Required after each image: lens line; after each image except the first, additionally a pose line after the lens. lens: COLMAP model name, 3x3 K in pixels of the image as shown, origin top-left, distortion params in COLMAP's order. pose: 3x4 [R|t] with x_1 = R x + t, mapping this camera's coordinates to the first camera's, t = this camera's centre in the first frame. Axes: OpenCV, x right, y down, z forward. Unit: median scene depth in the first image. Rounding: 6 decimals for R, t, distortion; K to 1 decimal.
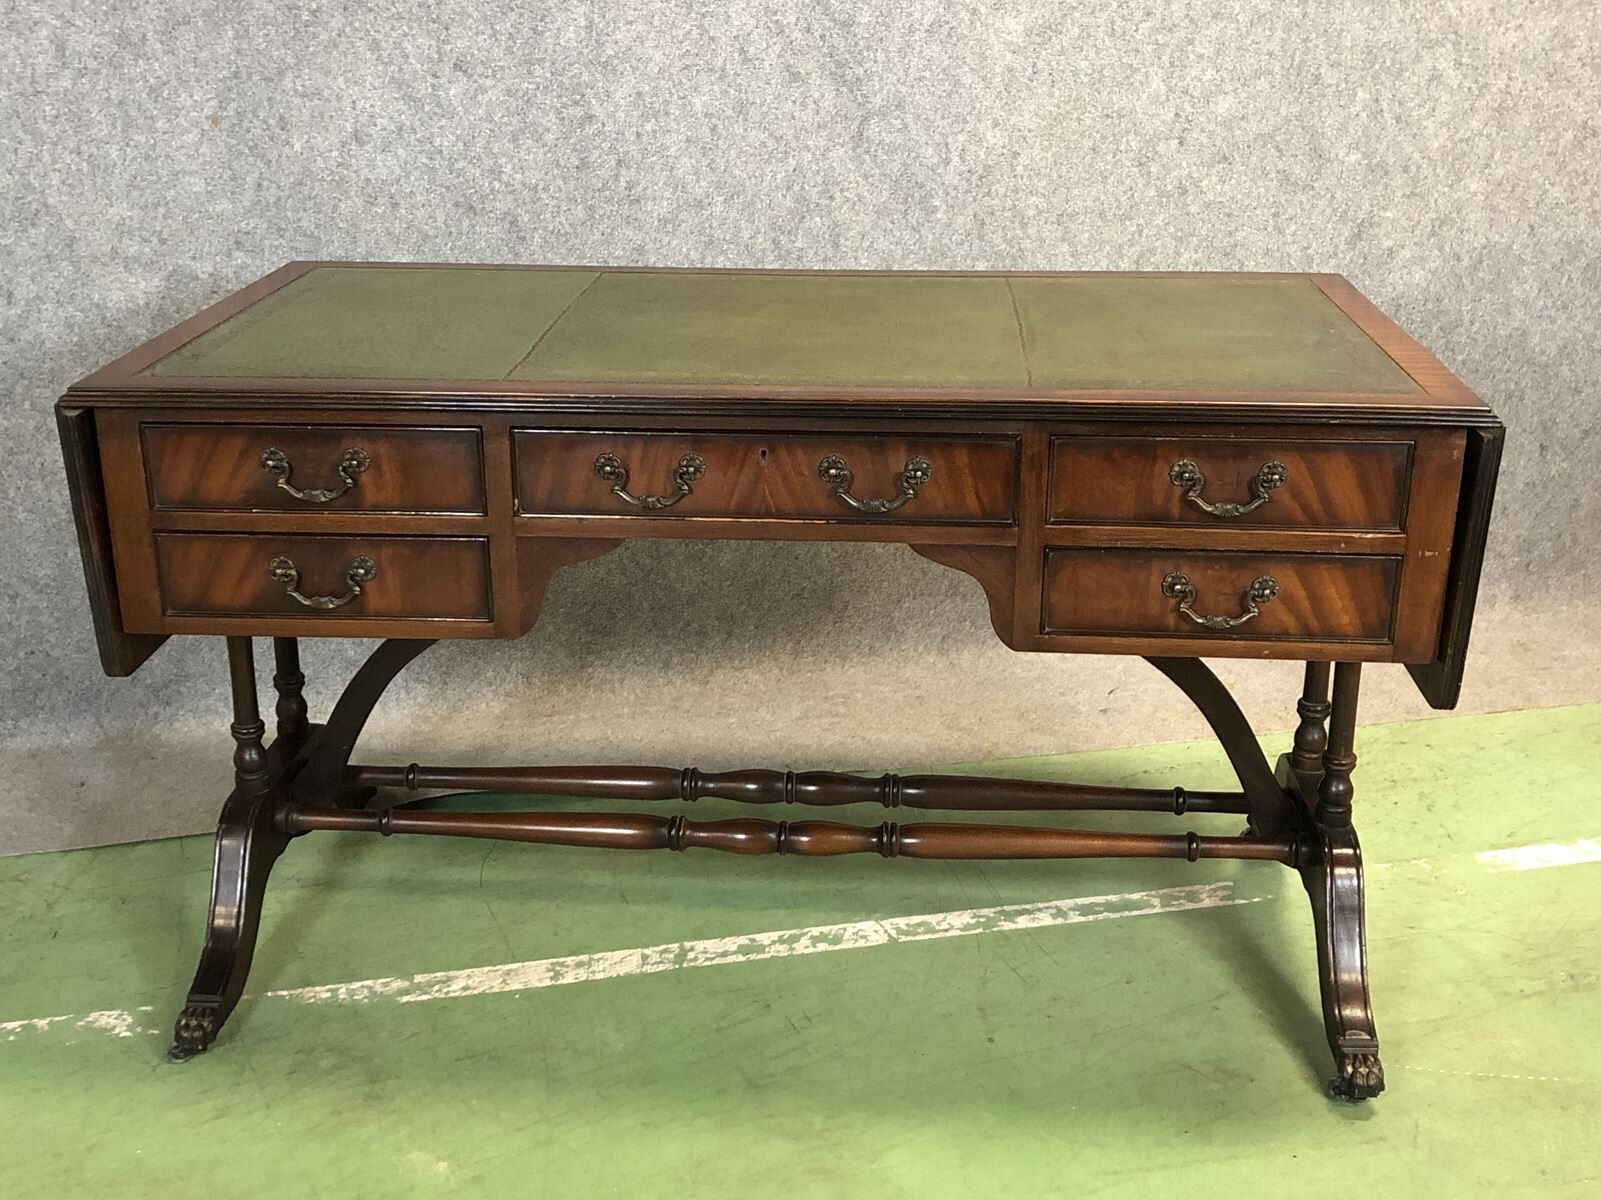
lens RADIAL K [[1894.5, 0, 791.7], [0, 1894.5, 590.0], [0, 0, 1]] dist [0.008136, 0.000000]
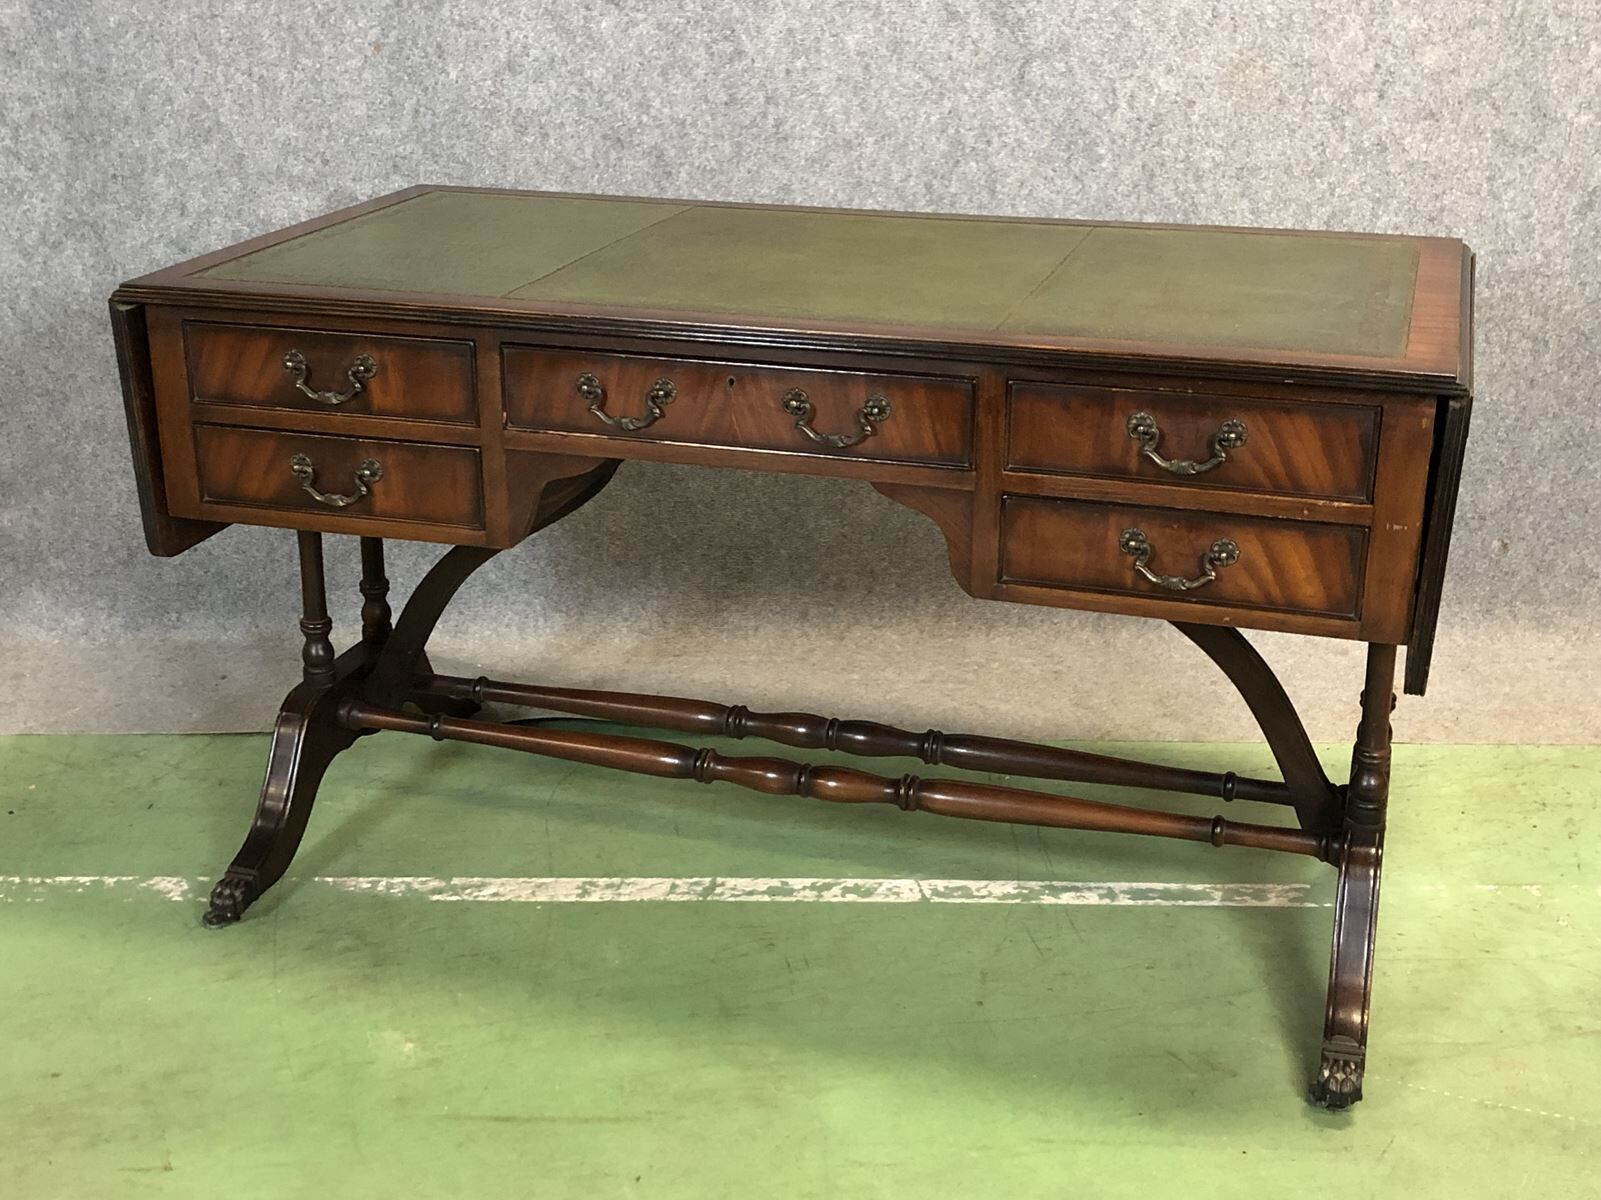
lens RADIAL K [[2077.2, 0, 773.3], [0, 2077.2, 582.7], [0, 0, 1]] dist [0.018128, 0.000000]
pose [[0.971990, 0.079533, -0.221155, 0.175763], [-0.079427, 0.996796, 0.009383, 0.015547], [0.221192, 0.008446, 0.975194, -0.055854]]
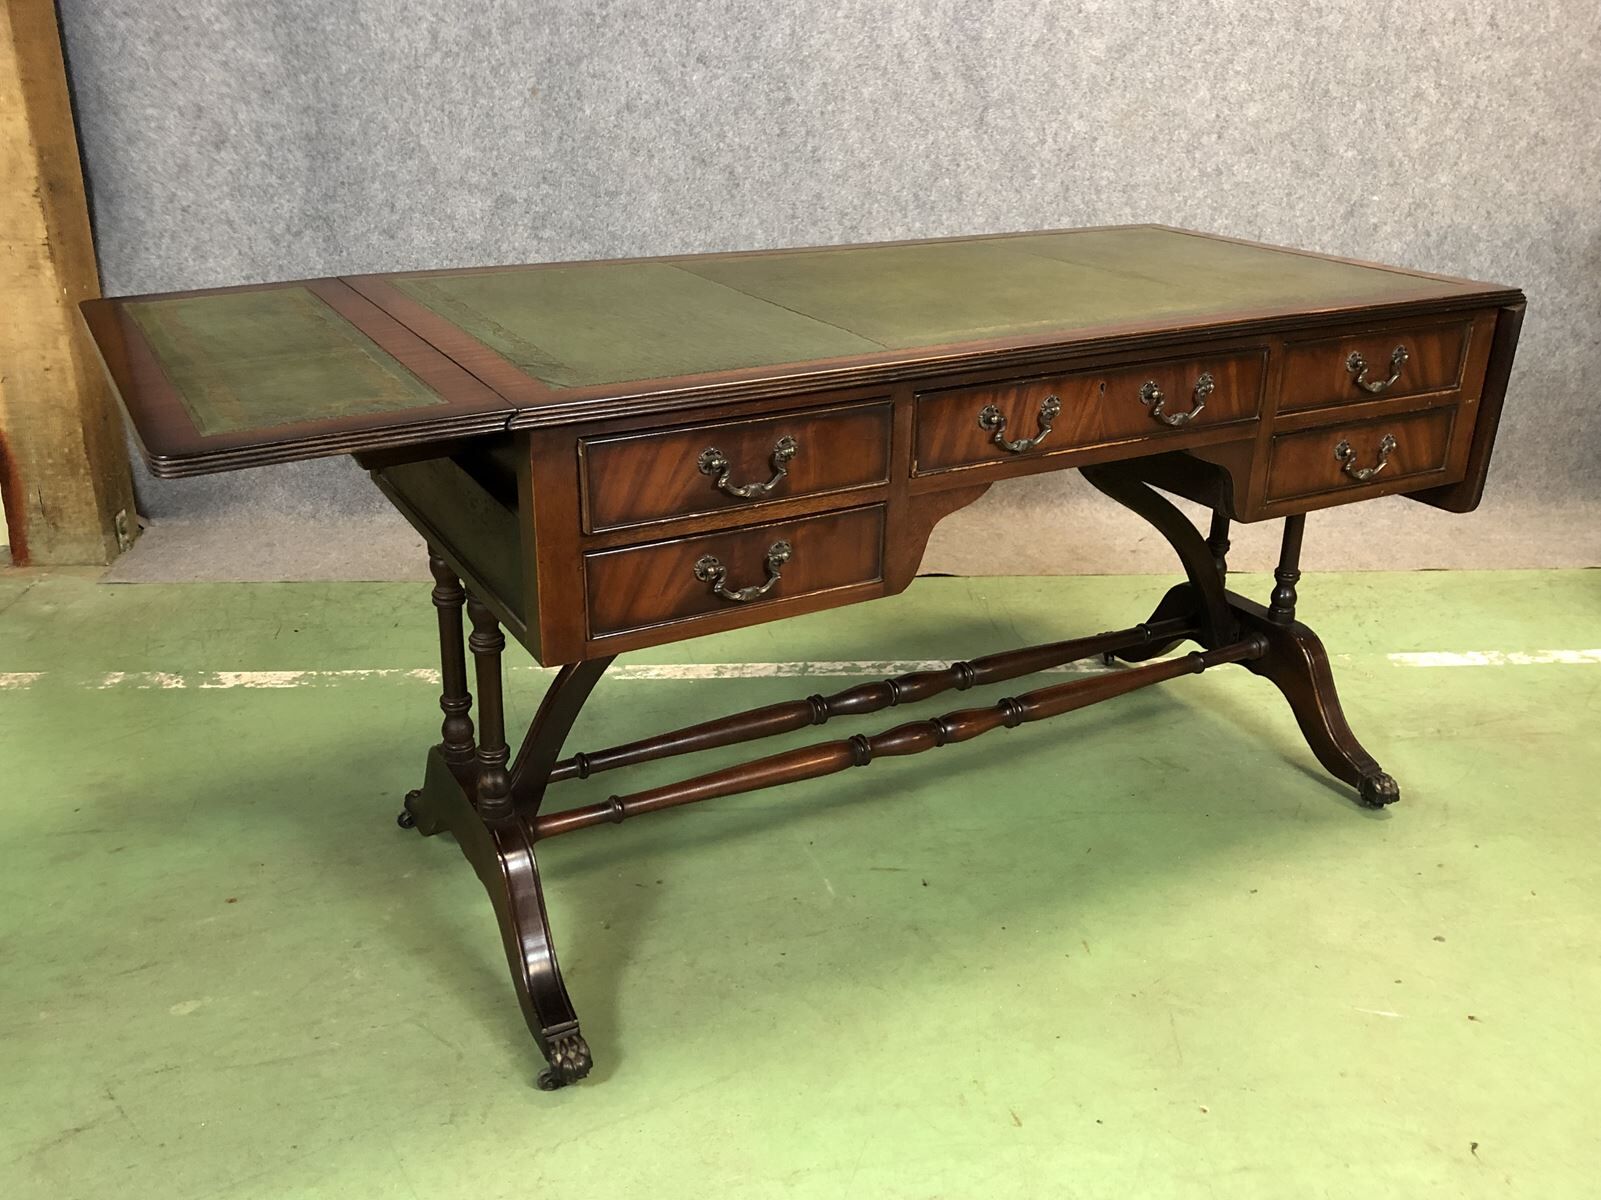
lens RADIAL K [[1436.6, 0, 786.0], [0, 1436.6, 587.1], [0, 0, 1]] dist [-0.020247, 0.047961]
pose [[0.989706, 0.071134, -0.124185, 0.051927], [-0.067059, 0.997074, 0.036698, 0.077732], [0.126432, -0.027992, 0.991580, -0.080767]]
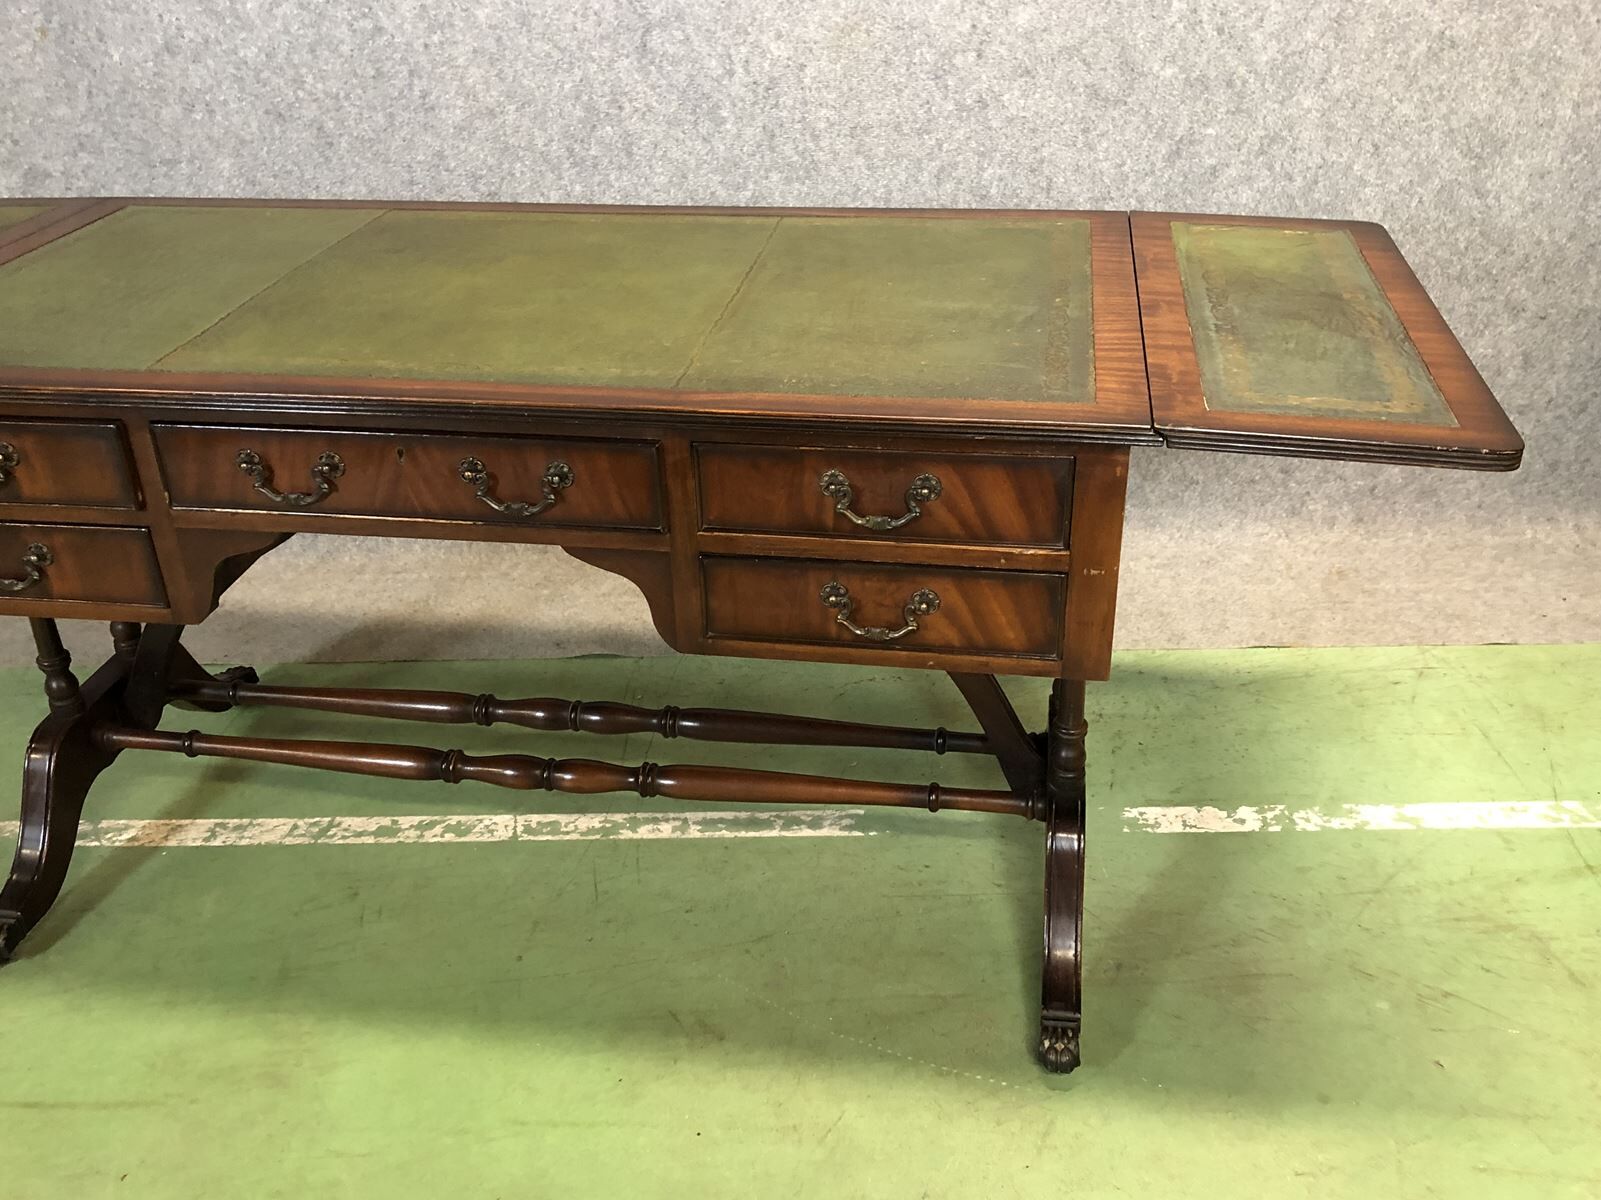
lens RADIAL K [[1500.0, 0, 795.8], [0, 1500.0, 601.1], [0, 0, 1]] dist [0.003160, 0.000000]
pose [[0.972318, 0.090758, -0.215318, 0.334781], [-0.054632, 0.984244, 0.168162, -0.089399], [0.227187, -0.151744, 0.961956, 0.199126]]
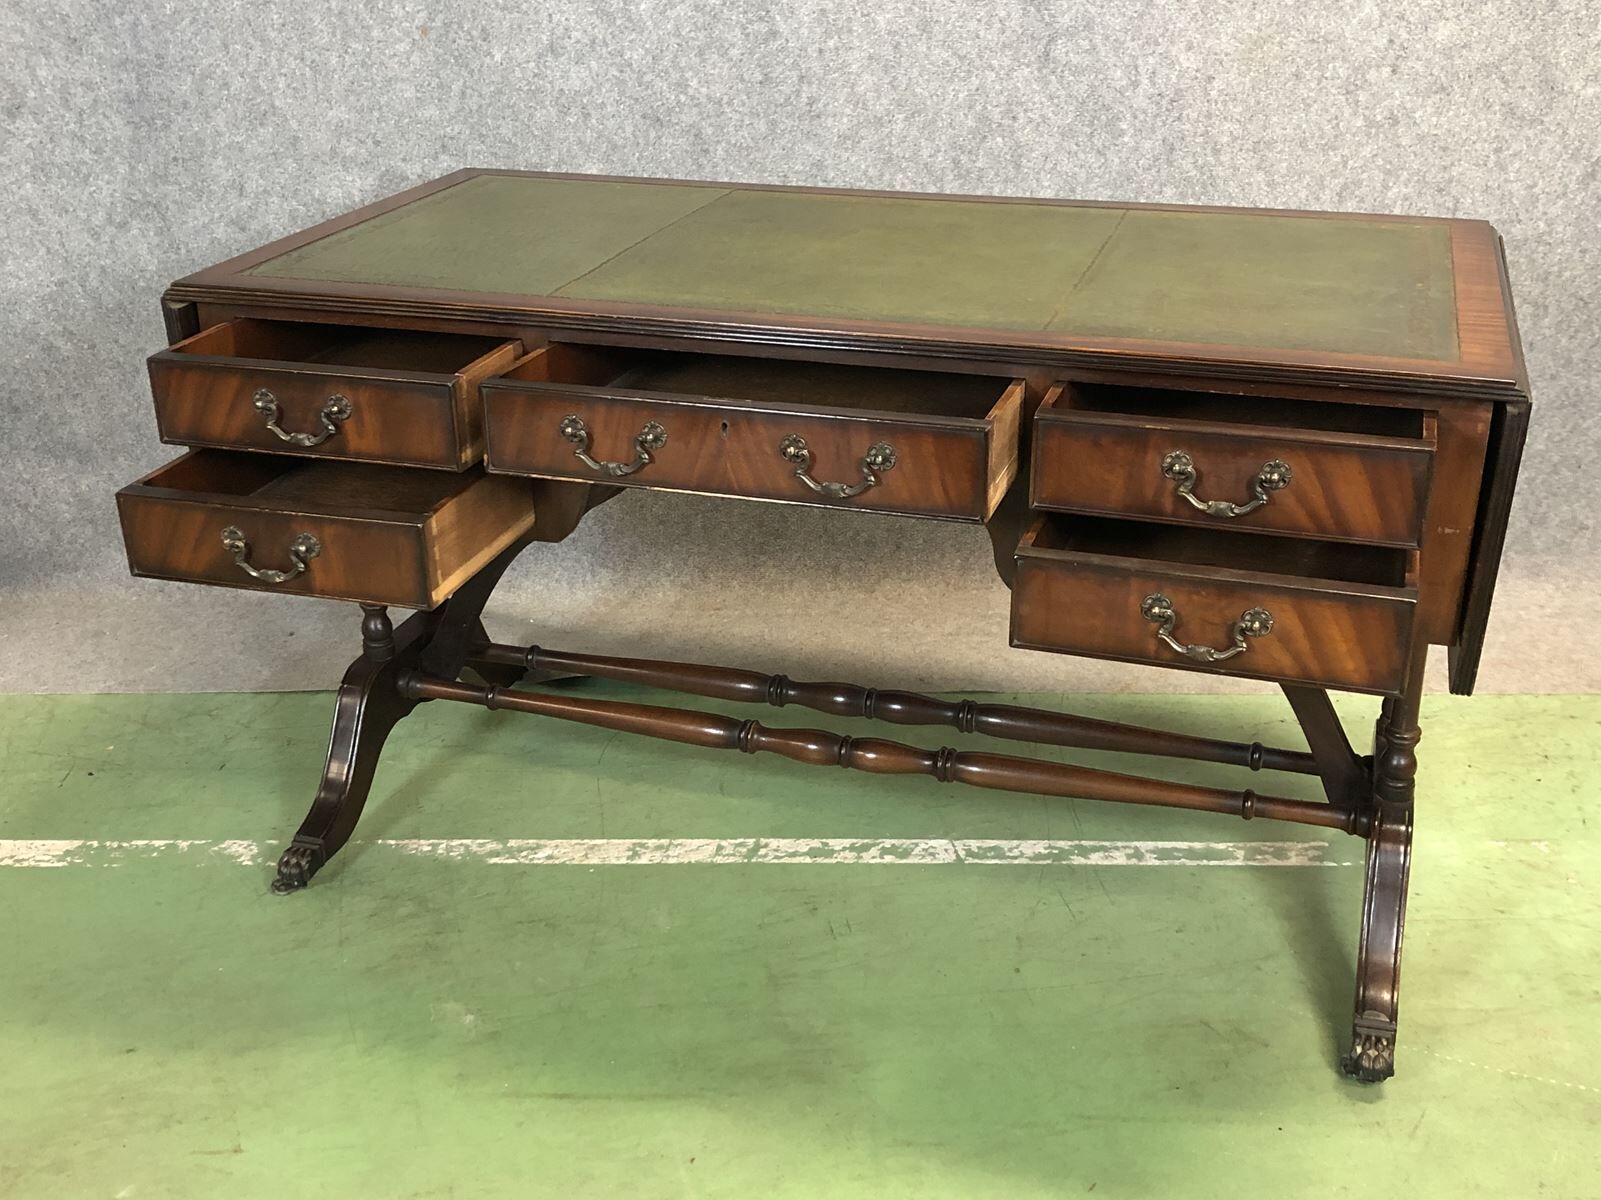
lens RADIAL K [[1826.4, 0, 778.6], [0, 1826.4, 589.0], [0, 0, 1]] dist [0.001621, 0.000000]
pose [[0.971135, 0.086265, -0.222387, 0.143617], [-0.072347, 0.994920, 0.070007, -0.019898], [0.227297, -0.051897, 0.972442, 0.024025]]
